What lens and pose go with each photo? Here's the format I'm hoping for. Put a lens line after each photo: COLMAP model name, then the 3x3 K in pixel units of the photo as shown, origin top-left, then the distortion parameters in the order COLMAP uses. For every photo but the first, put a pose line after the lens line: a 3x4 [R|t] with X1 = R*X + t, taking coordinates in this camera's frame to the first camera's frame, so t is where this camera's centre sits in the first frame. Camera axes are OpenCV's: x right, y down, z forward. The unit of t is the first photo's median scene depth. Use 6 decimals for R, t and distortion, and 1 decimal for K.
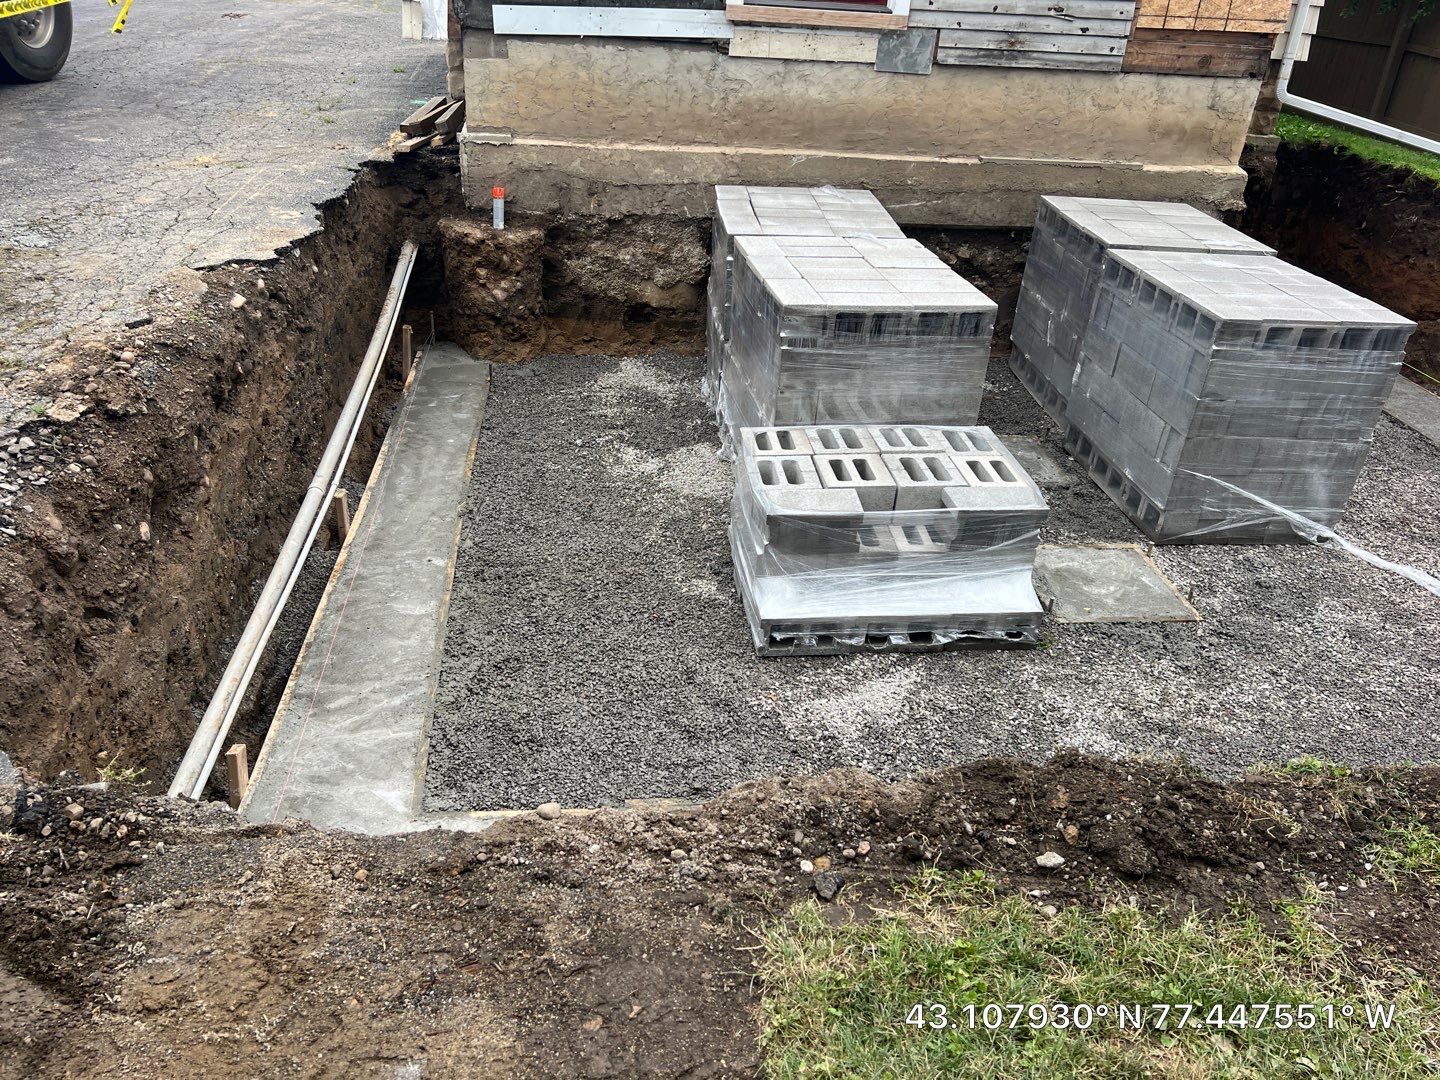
lens RADIAL K [[1077.6, 0, 718.0], [0, 1077.6, 547.5], [0, 0, 1]] dist [0.042201, -0.048417]
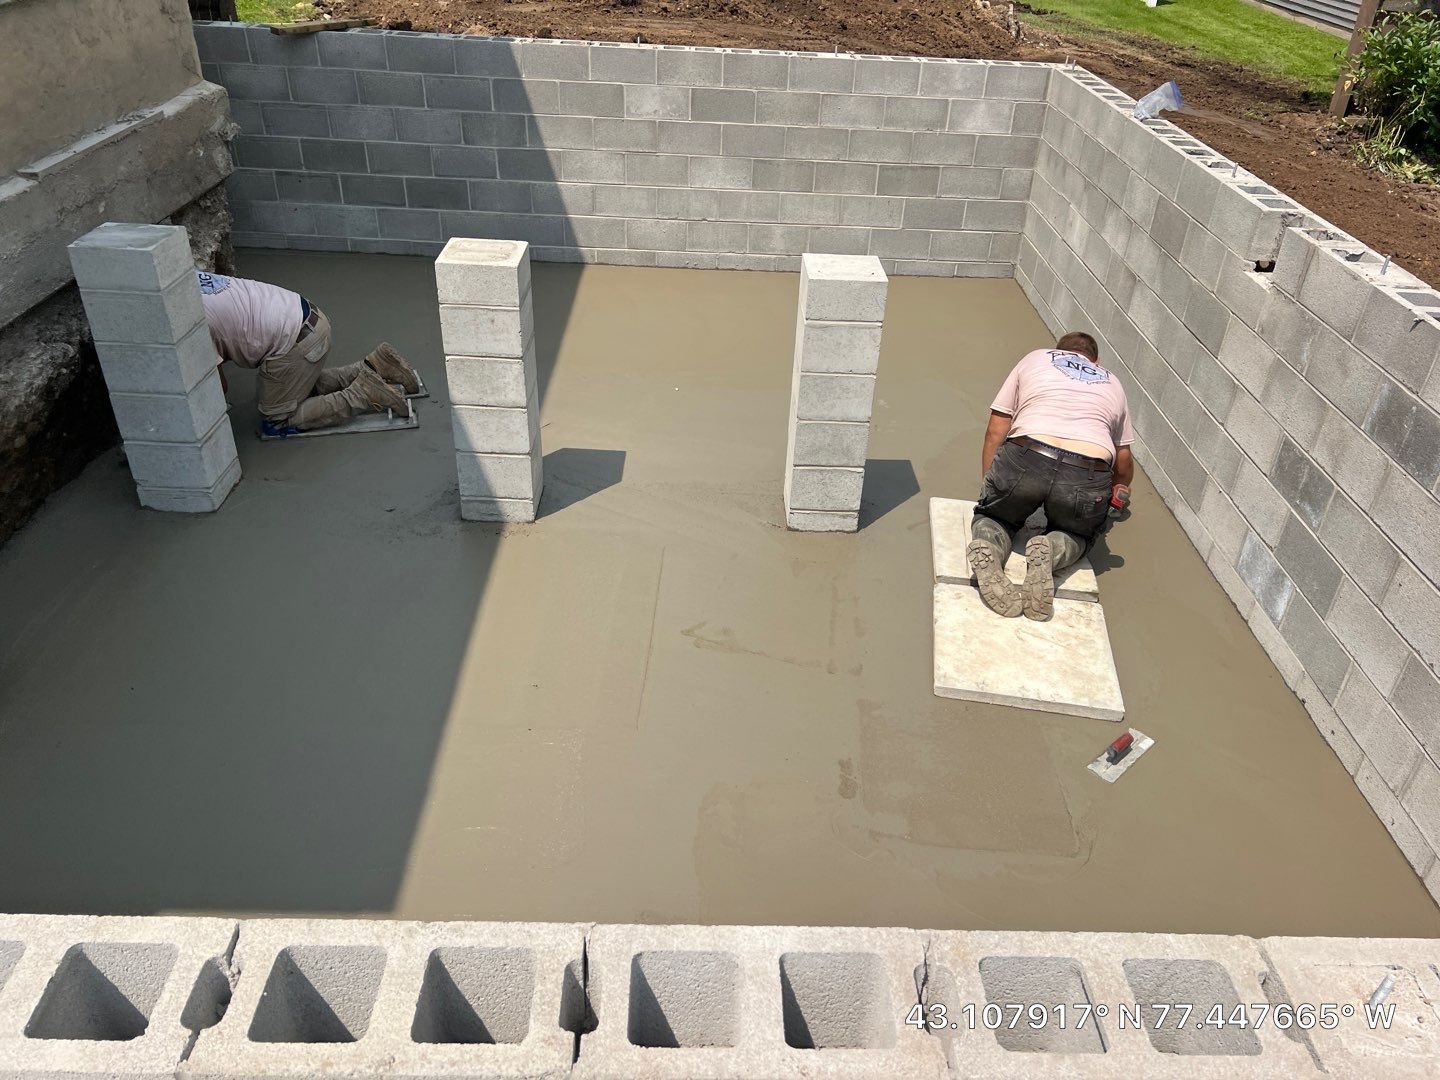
lens RADIAL K [[1077.6, 0, 731.8], [0, 1077.6, 551.5], [0, 0, 1]] dist [0.042201, -0.048417]
pose [[0.093803, -0.591405, 0.800900, -0.308312], [0.451479, 0.742246, 0.495215, -0.339892], [-0.887337, 0.315137, 0.336632, 0.561797]]
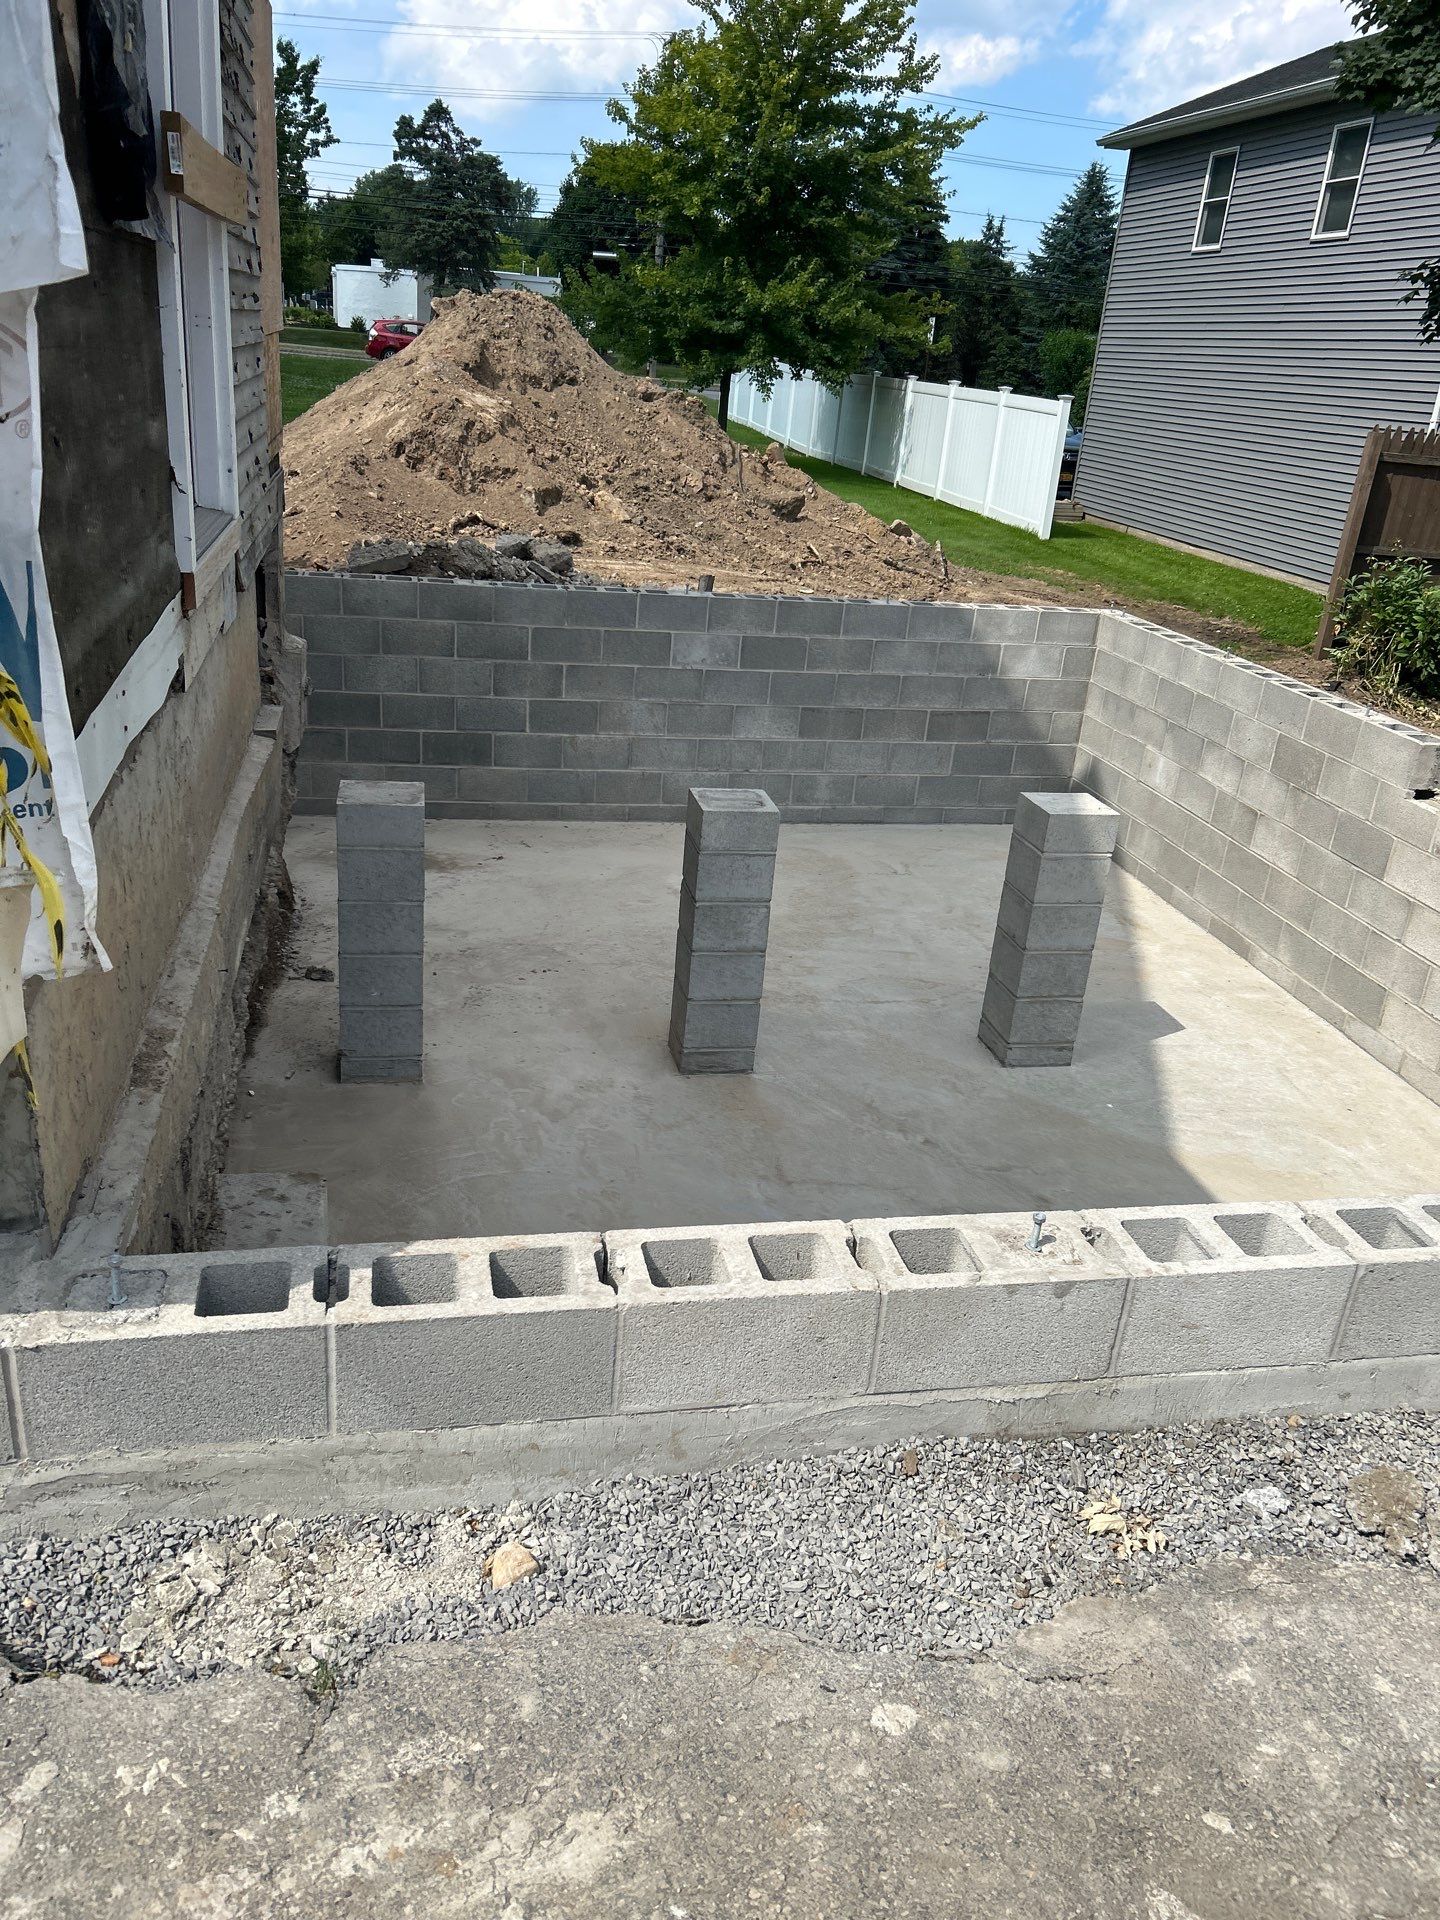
lens RADIAL K [[1436.8, 0, 704.3], [0, 1436.8, 985.5], [0, 0, 1]] dist [0.042201, -0.048417]
pose [[-0.083700, -0.460596, 0.883655, -0.496214], [0.417337, 0.789048, 0.450814, -0.513335], [-0.904889, 0.406515, 0.126181, 0.788367]]
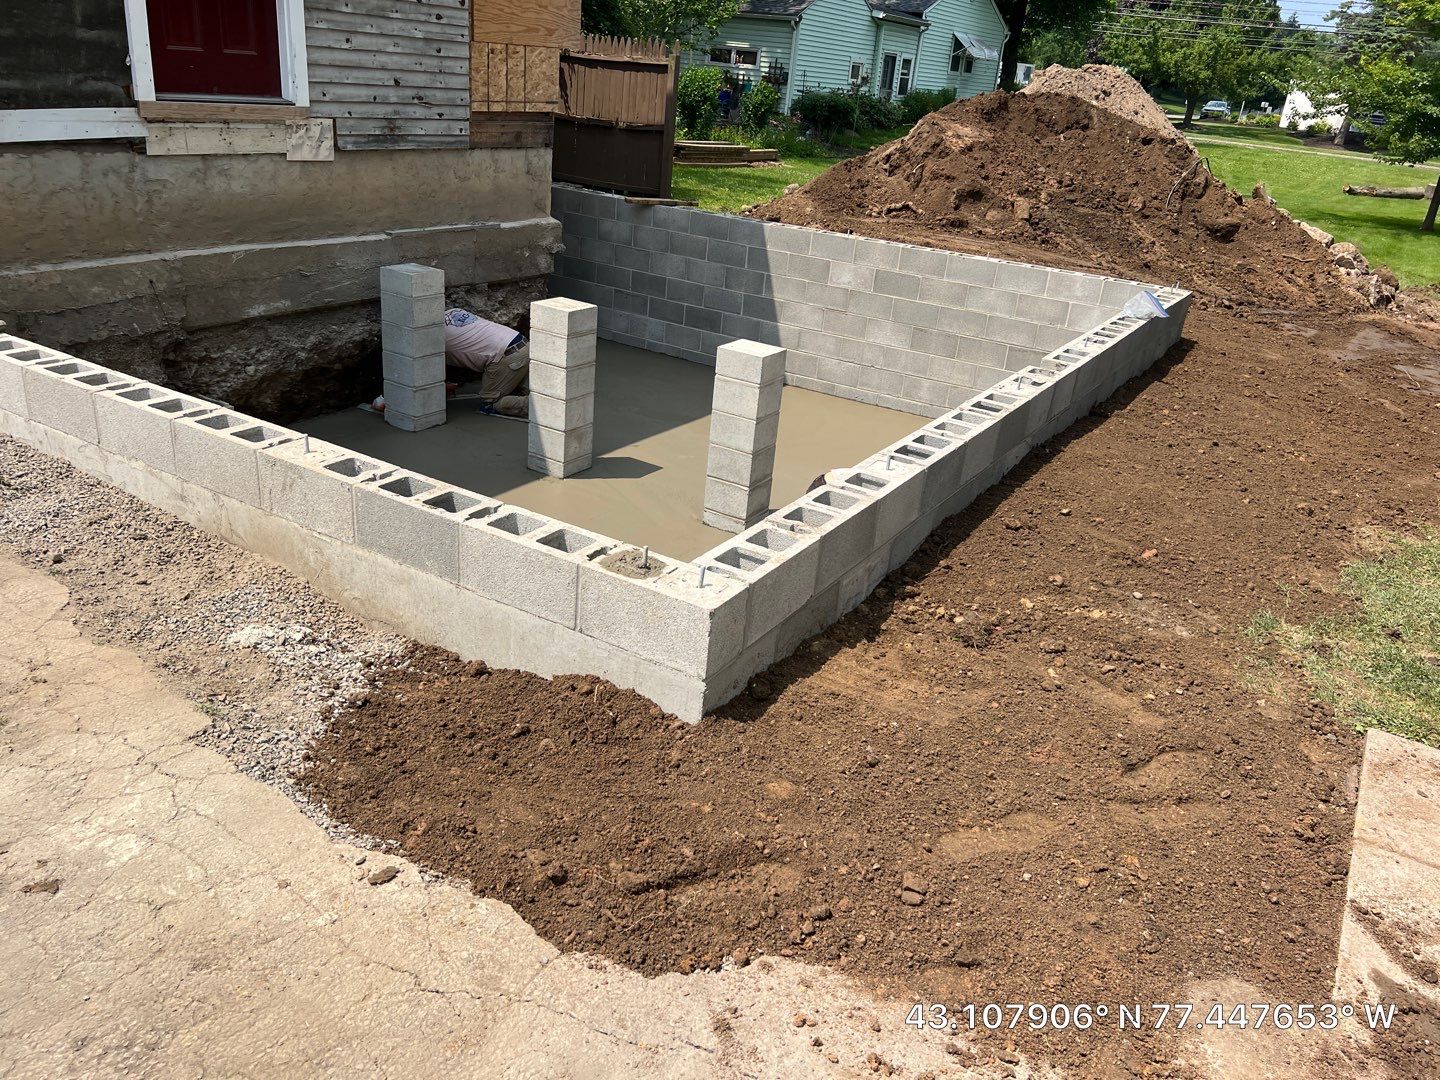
lens RADIAL K [[1077.6, 0, 726.6], [0, 1077.6, 543.0], [0, 0, 1]] dist [0.042201, -0.048417]
pose [[0.604364, -0.321923, 0.728773, -0.449410], [0.341812, 0.931037, 0.127808, -0.100953], [-0.719659, 0.171861, 0.672722, 0.096677]]
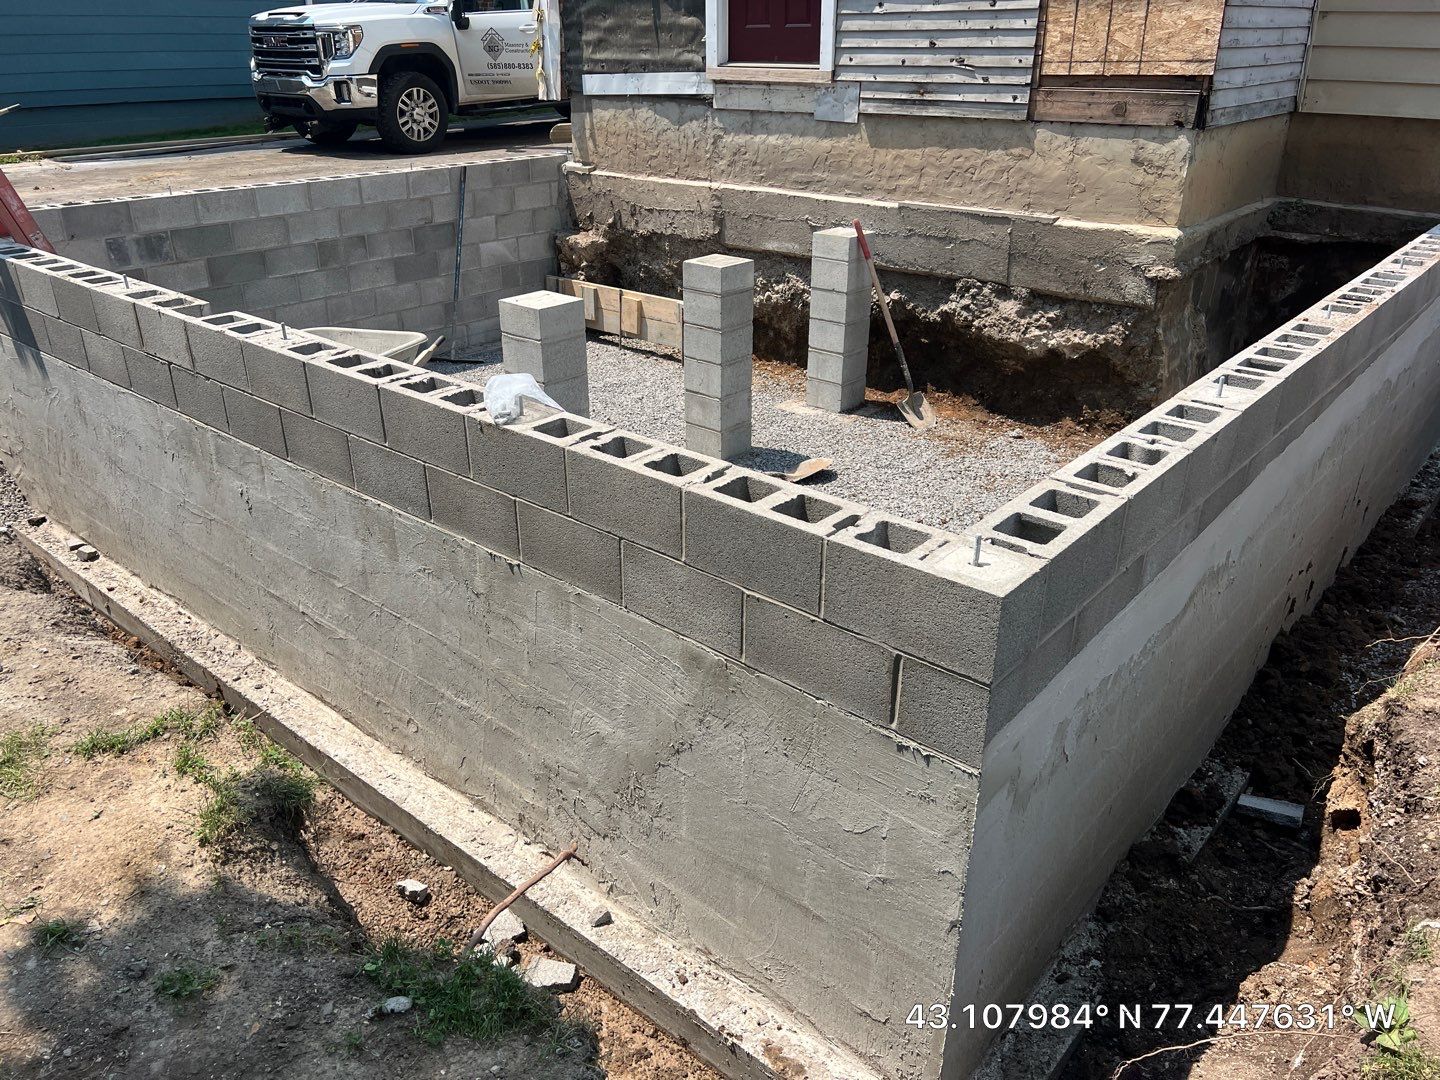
lens RADIAL K [[1077.6, 0, 719.6], [0, 1077.6, 515.5], [0, 0, 1]] dist [0.042201, -0.048417]
pose [[0.687125, 0.239819, -0.685817, 0.931161], [-0.324355, 0.945918, 0.005799, -0.029839], [0.650118, 0.218463, 0.727750, 0.213515]]
